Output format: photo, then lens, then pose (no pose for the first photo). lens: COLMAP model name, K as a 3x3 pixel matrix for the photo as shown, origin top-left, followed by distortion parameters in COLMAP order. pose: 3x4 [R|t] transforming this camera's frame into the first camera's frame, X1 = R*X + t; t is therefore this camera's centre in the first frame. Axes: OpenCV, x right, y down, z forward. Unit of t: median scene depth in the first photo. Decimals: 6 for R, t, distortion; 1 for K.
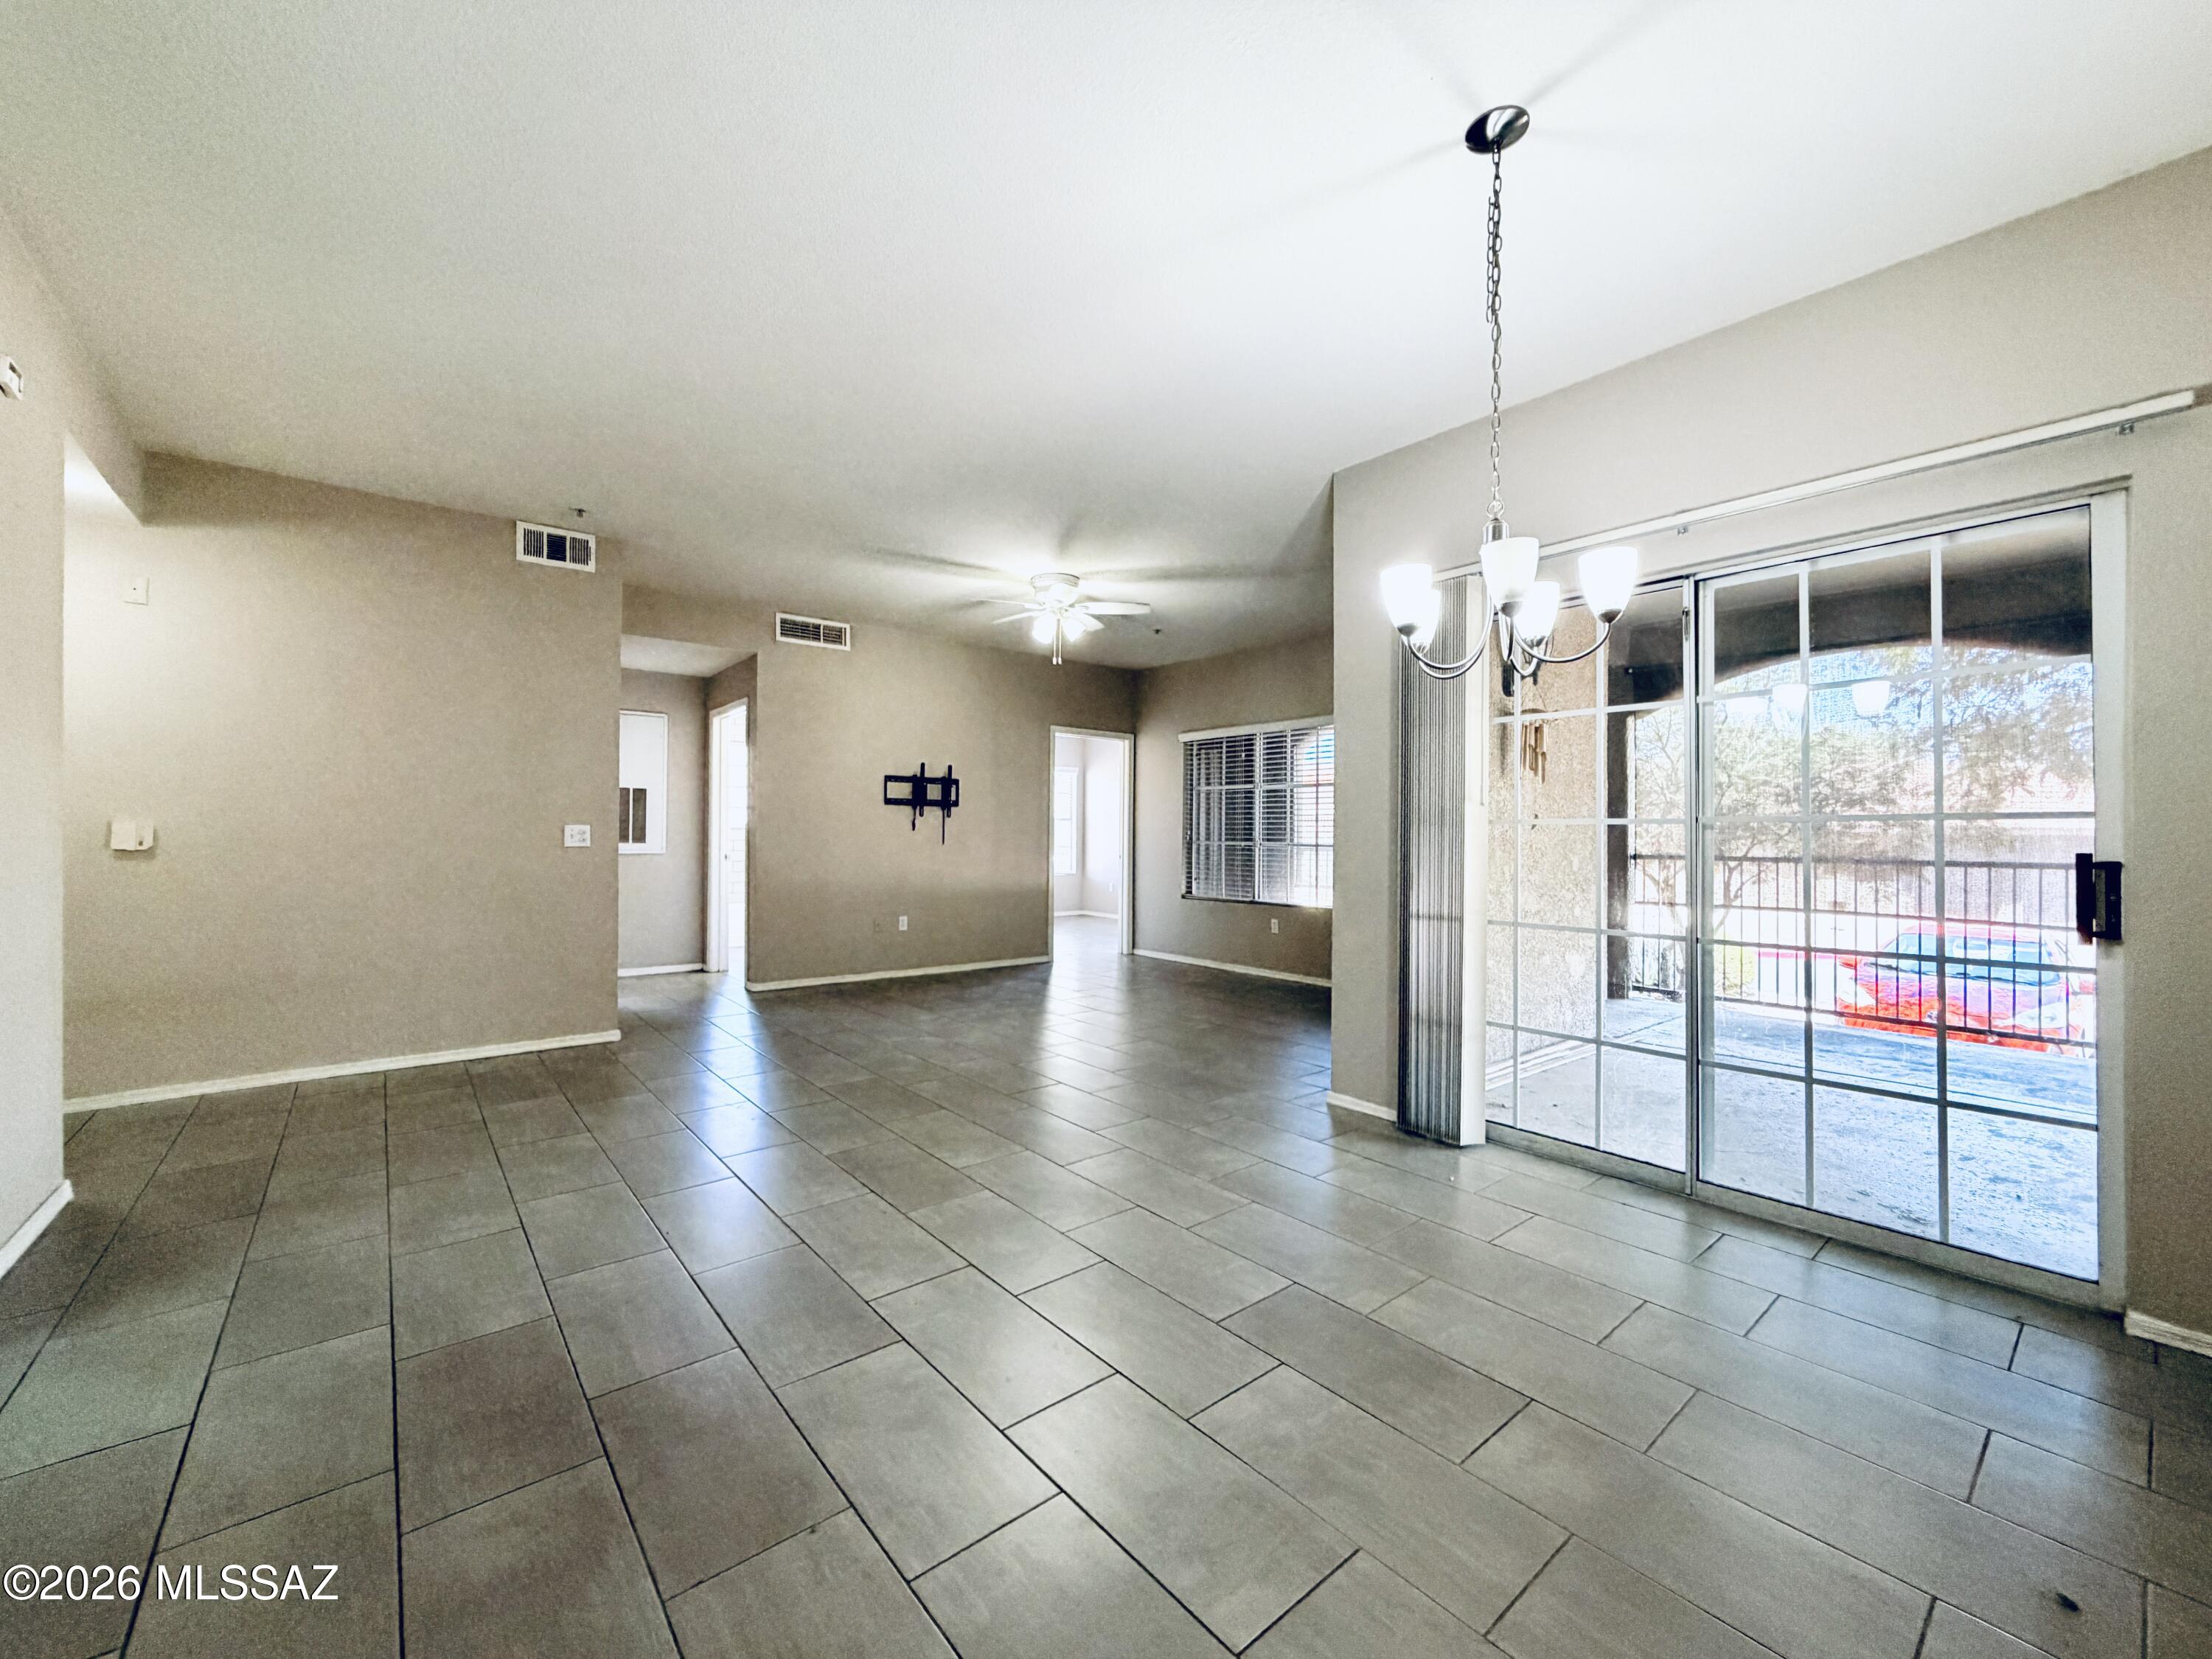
lens RADIAL K [[879.5, 0, 1088.3], [0, 879.5, 826.5], [0, 0, 1]] dist [-0.002380, -0.000202]
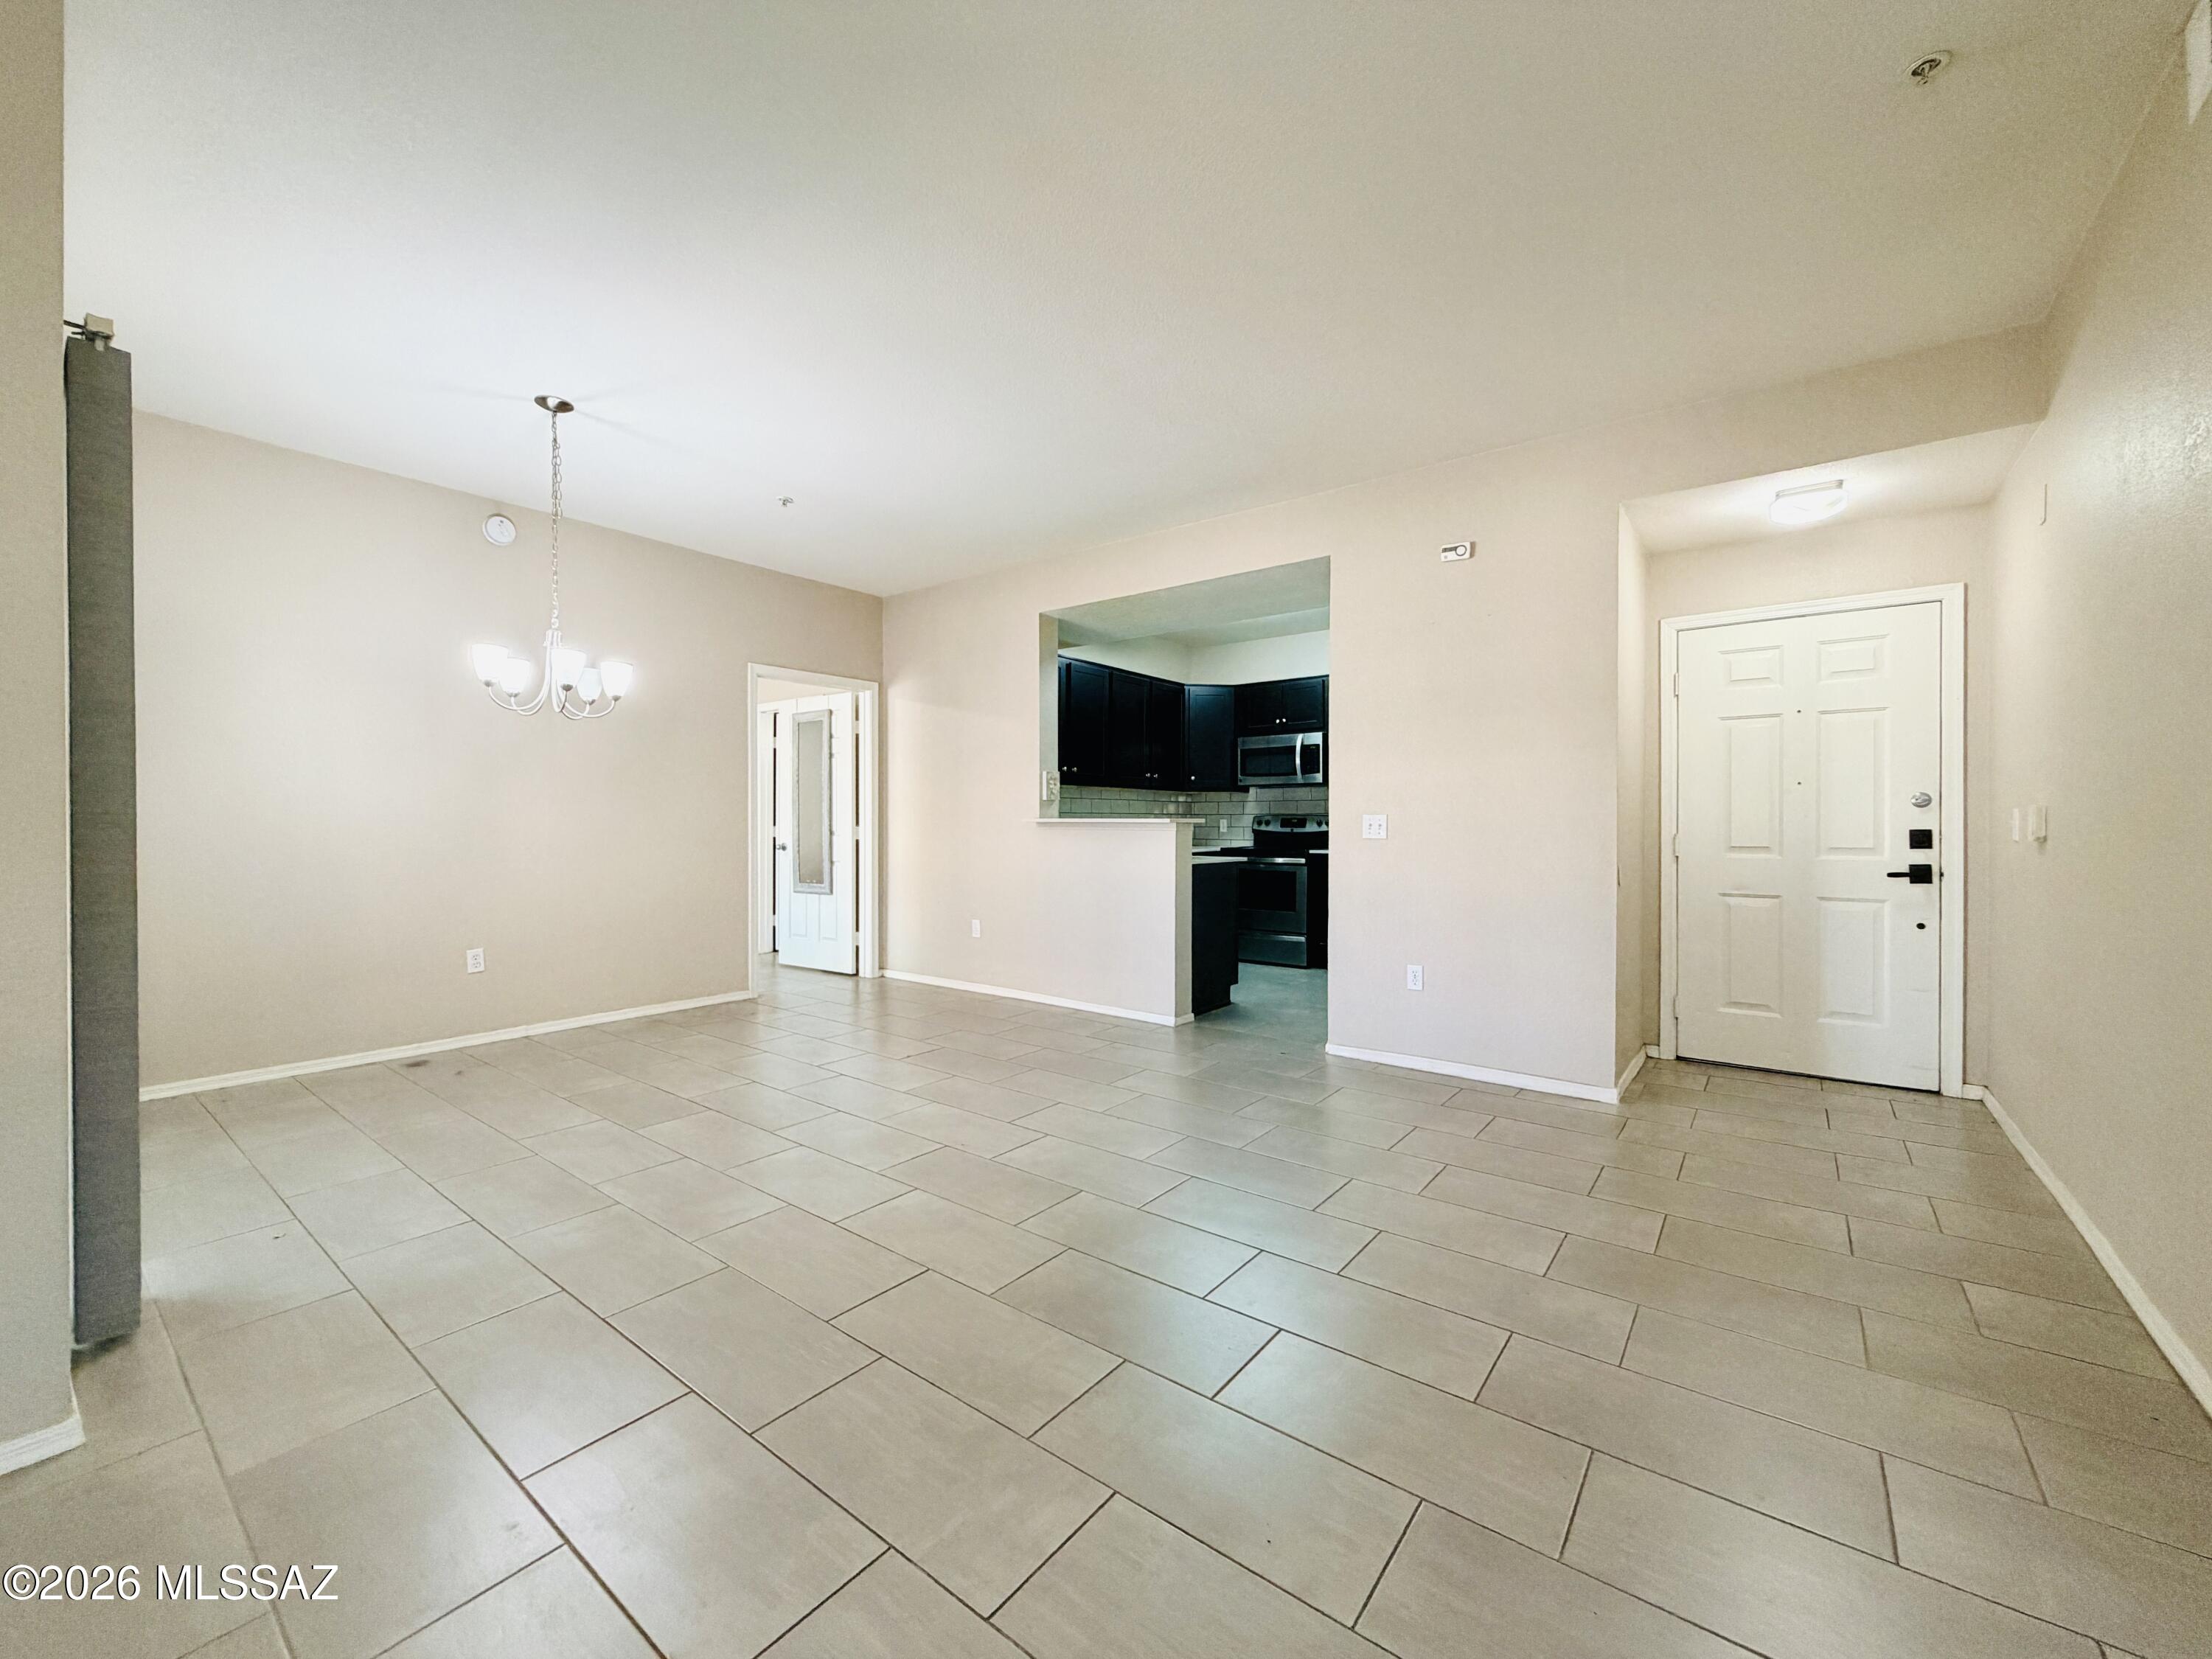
lens RADIAL K [[878.3, 0, 1100.3], [0, 878.3, 830.4], [0, 0, 1]] dist [-0.000820, -0.000154]
pose [[-0.974073, -0.009873, -0.226019, -0.054648], [-0.010309, 0.999947, 0.000749, 0.010813], [0.226000, 0.003060, -0.974123, 0.800736]]
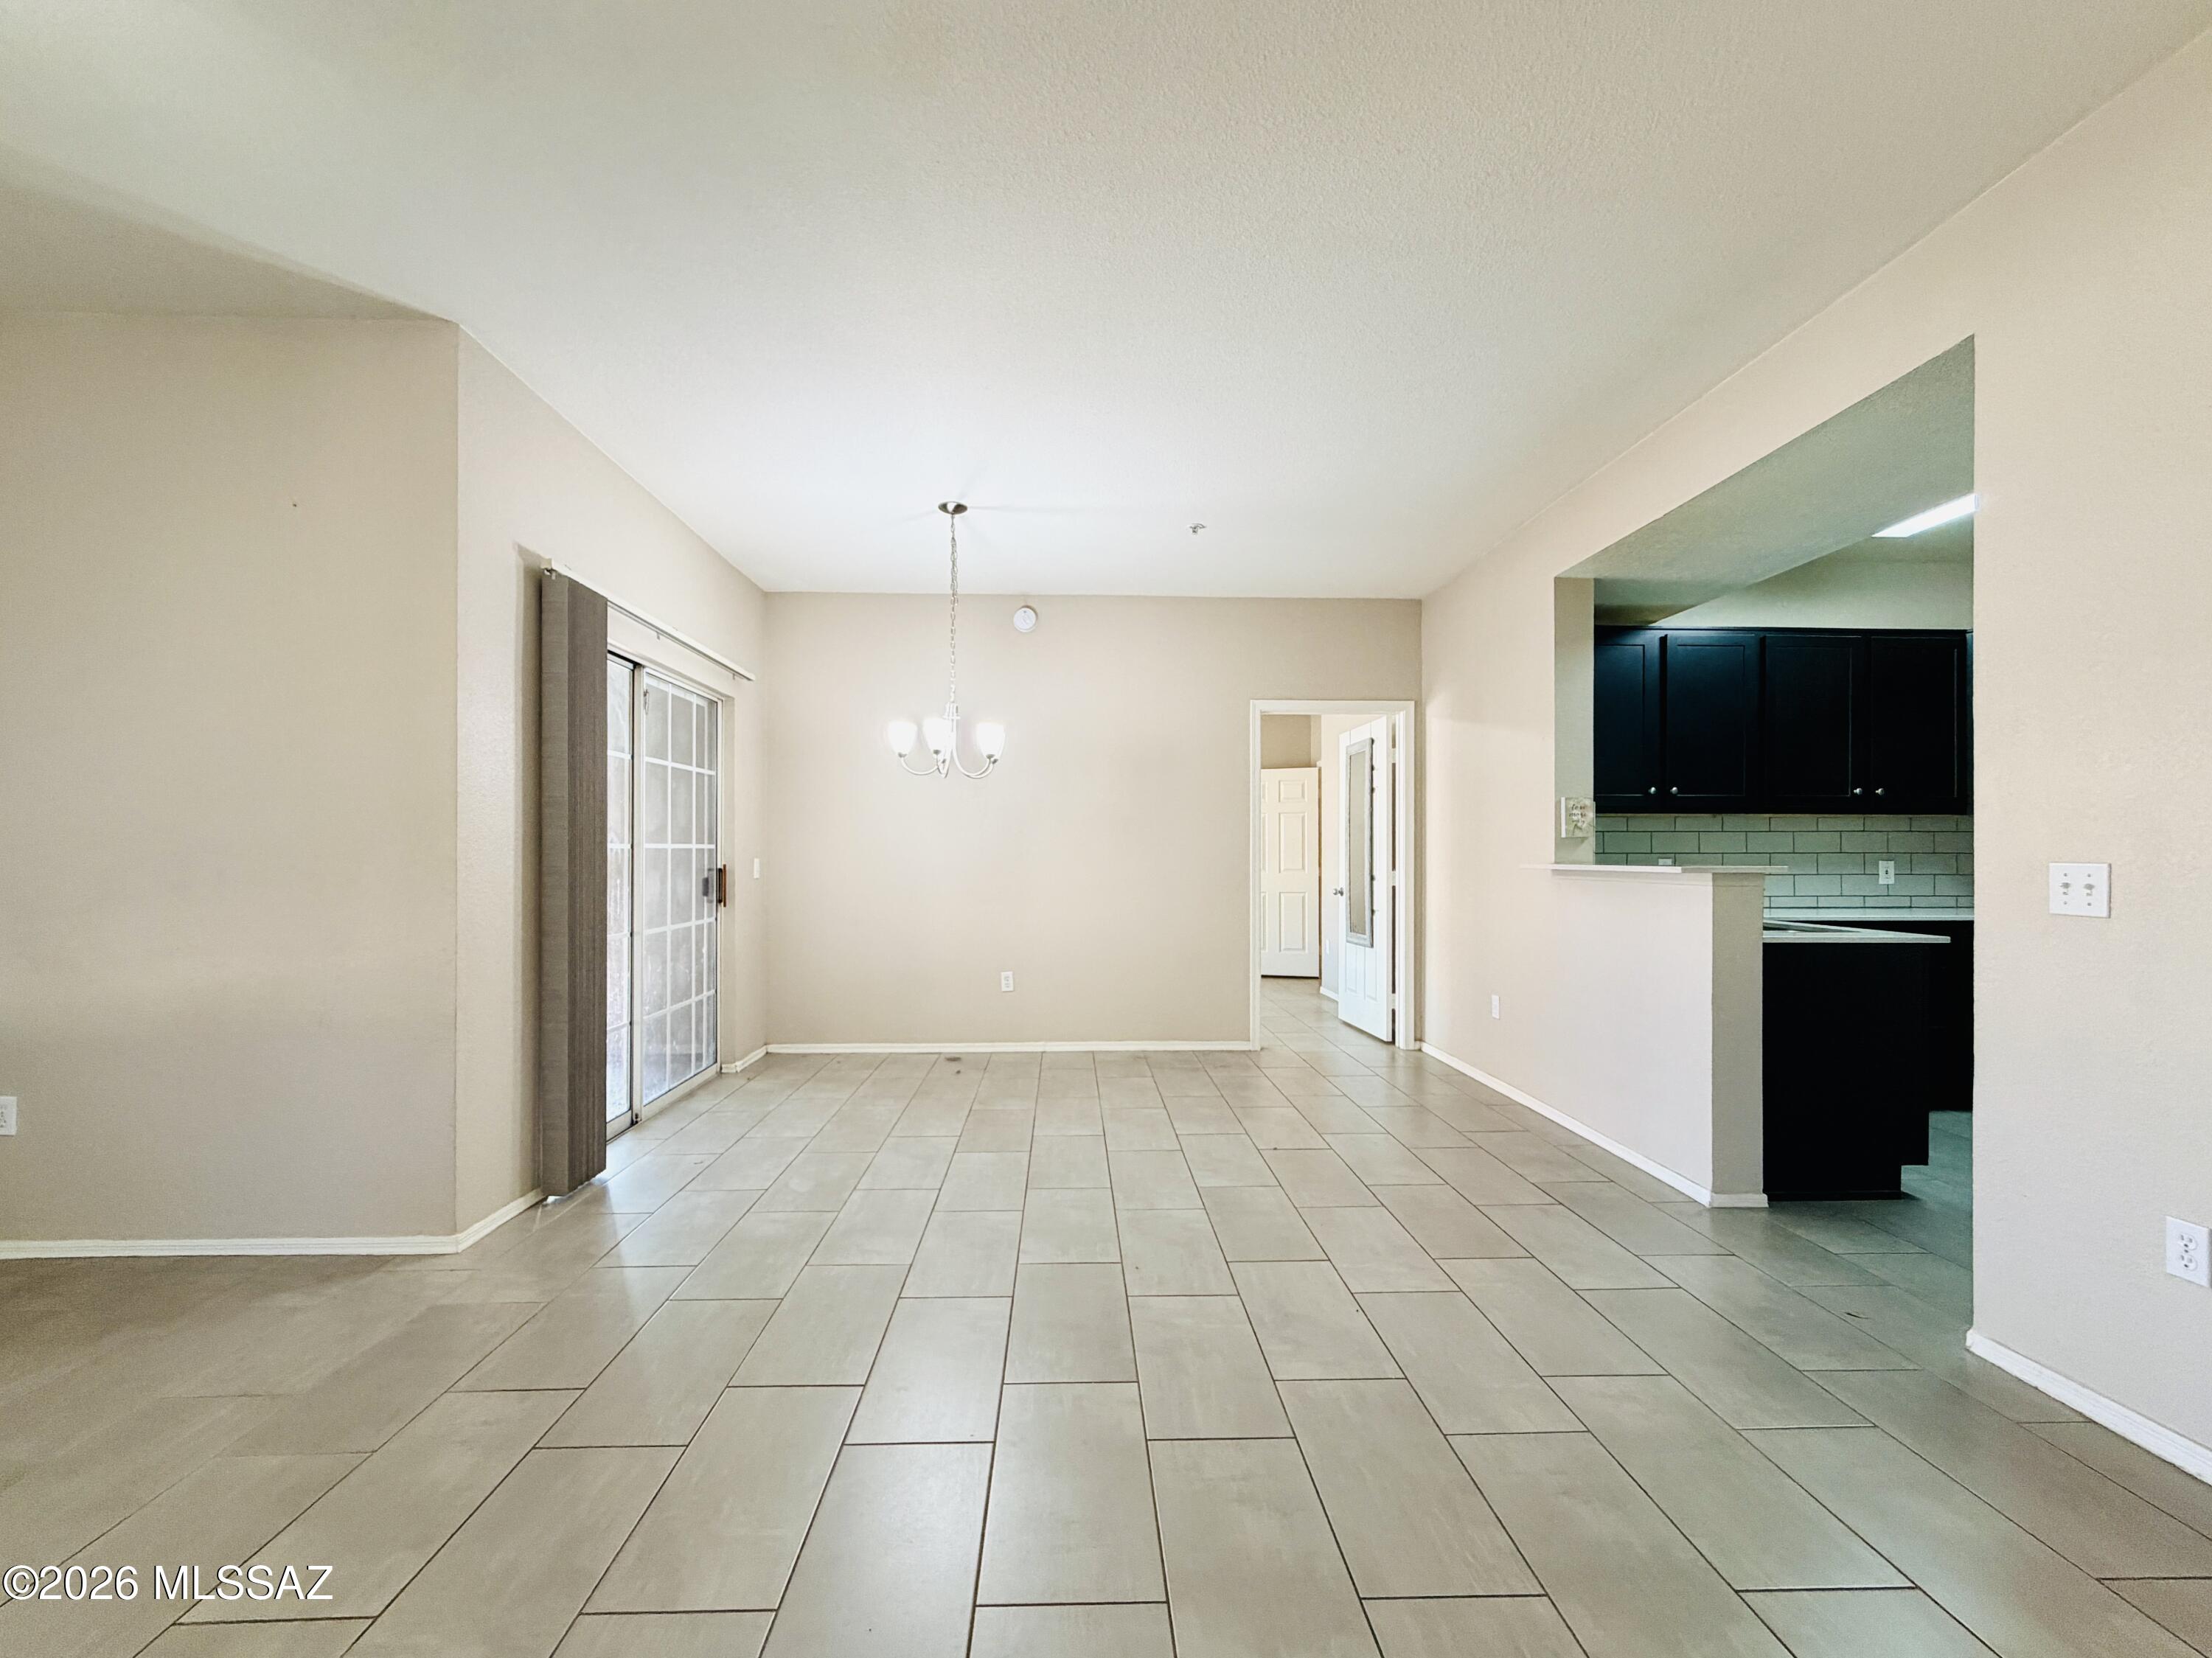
lens RADIAL K [[916.7, 0, 1103.5], [0, 916.7, 856.8], [0, 0, 1]] dist [-0.000206, -0.000130]
pose [[-0.798382, -0.010990, 0.602051, -0.292409], [-0.013521, 0.999909, 0.000321, 0.001214], [-0.601999, -0.007884, -0.798458, 0.672464]]
